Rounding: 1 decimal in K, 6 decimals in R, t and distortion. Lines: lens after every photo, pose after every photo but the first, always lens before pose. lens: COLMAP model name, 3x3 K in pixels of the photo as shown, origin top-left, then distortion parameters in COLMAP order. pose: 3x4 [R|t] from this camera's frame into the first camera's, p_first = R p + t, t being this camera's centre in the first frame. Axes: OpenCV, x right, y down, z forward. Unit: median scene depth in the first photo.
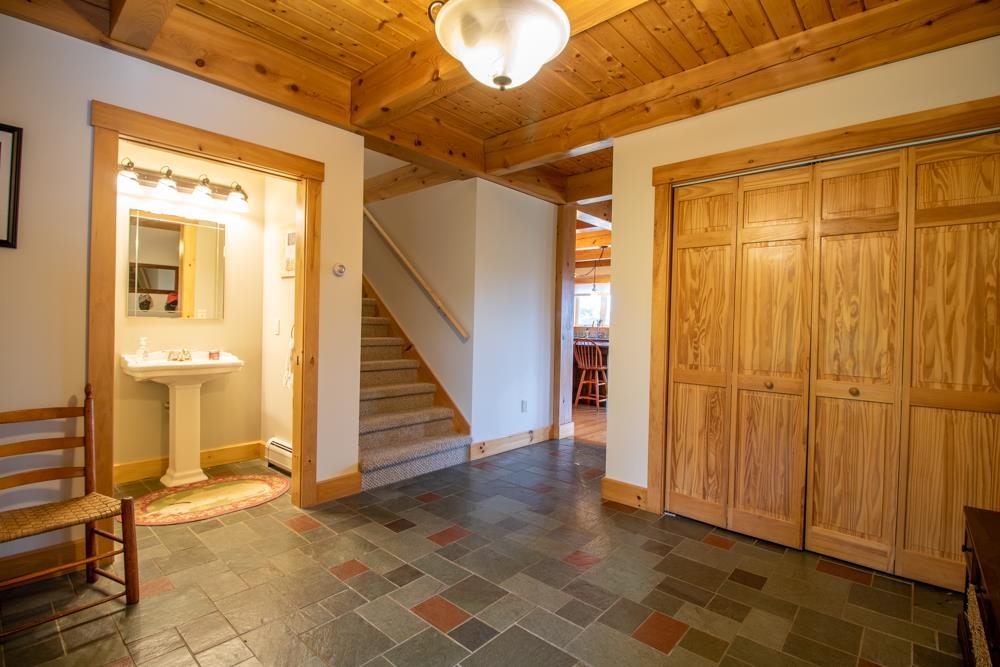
lens RADIAL K [[468.0, 0, 516.1], [0, 468.0, 329.3], [0, 0, 1]] dist [-0.014233, -0.003177]
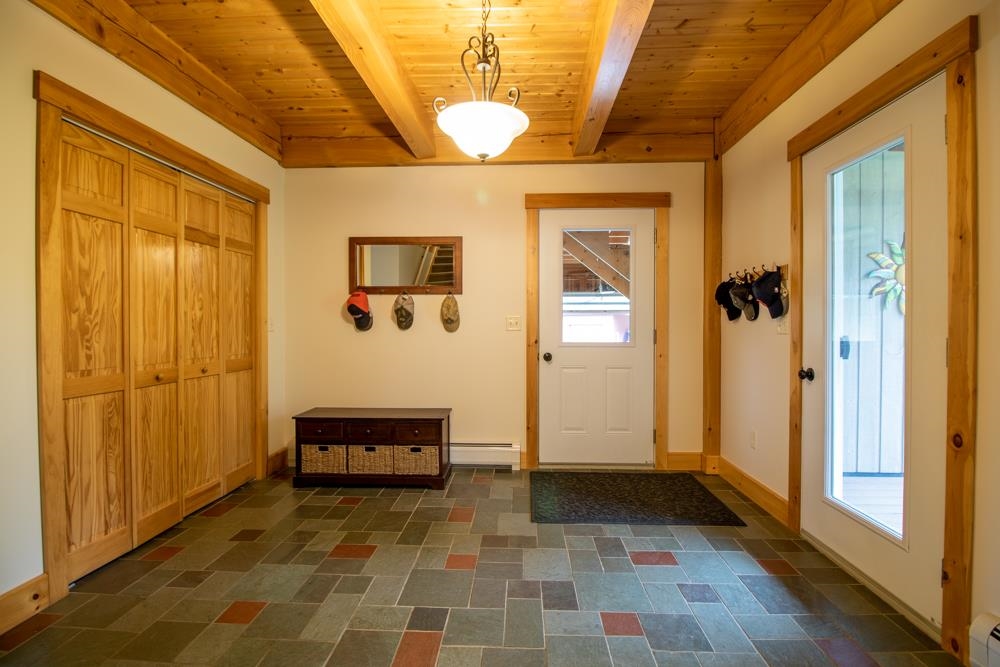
lens RADIAL K [[468.0, 0, 501.3], [0, 468.0, 327.1], [0, 0, 1]] dist [-0.014233, -0.003177]
pose [[-0.612813, -0.026582, 0.789781, -0.663312], [-0.006027, 0.999562, 0.028966, -0.020759], [-0.790205, 0.012991, -0.612705, 0.995978]]
